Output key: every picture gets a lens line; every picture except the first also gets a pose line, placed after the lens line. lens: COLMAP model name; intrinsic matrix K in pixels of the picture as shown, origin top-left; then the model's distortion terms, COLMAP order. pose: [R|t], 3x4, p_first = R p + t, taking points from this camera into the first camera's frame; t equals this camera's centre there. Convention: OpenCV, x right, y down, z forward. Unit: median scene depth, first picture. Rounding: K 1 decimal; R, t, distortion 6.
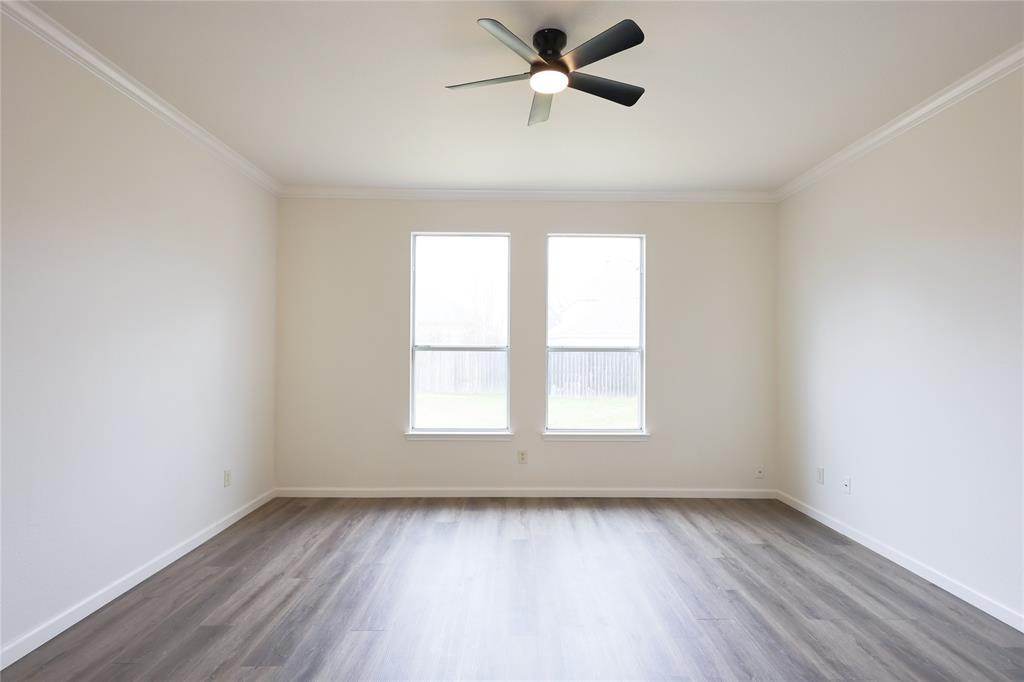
lens RADIAL K [[515.1, 0, 512.0], [0, 515.1, 341.0], [0, 0, 1]] dist [0.000751, 0.000089]
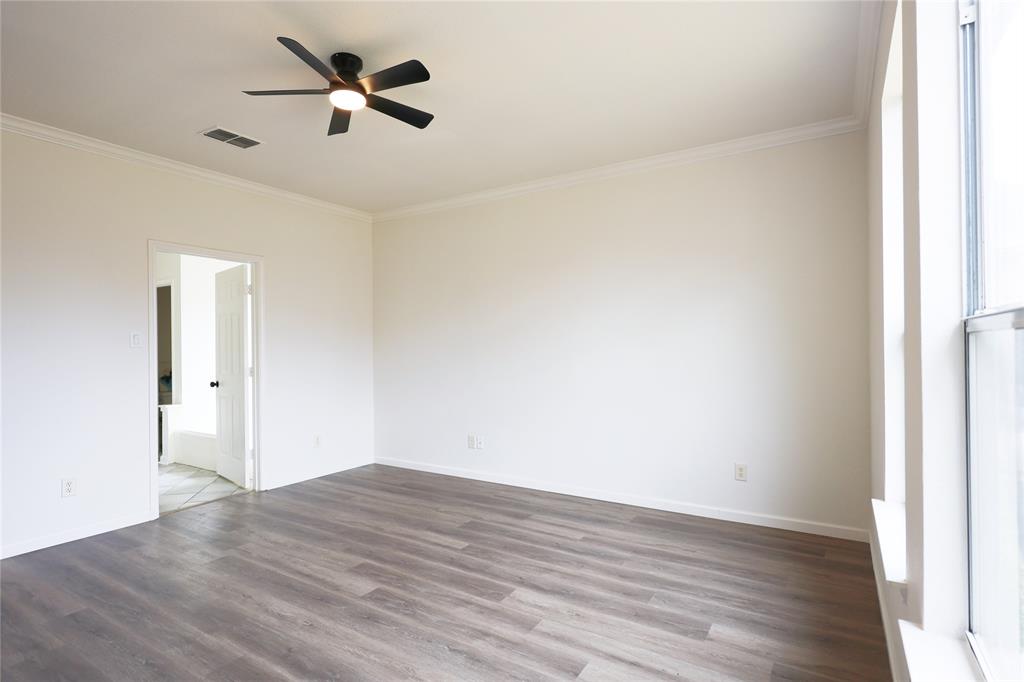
lens RADIAL K [[515.1, 0, 512.0], [0, 515.1, 341.0], [0, 0, 1]] dist [0.000751, 0.000089]
pose [[-0.537255, 0.001773, -0.843418, 0.565936], [0.029759, 0.999415, -0.016855, 0.019856], [0.842894, -0.034155, -0.536994, 1.287834]]
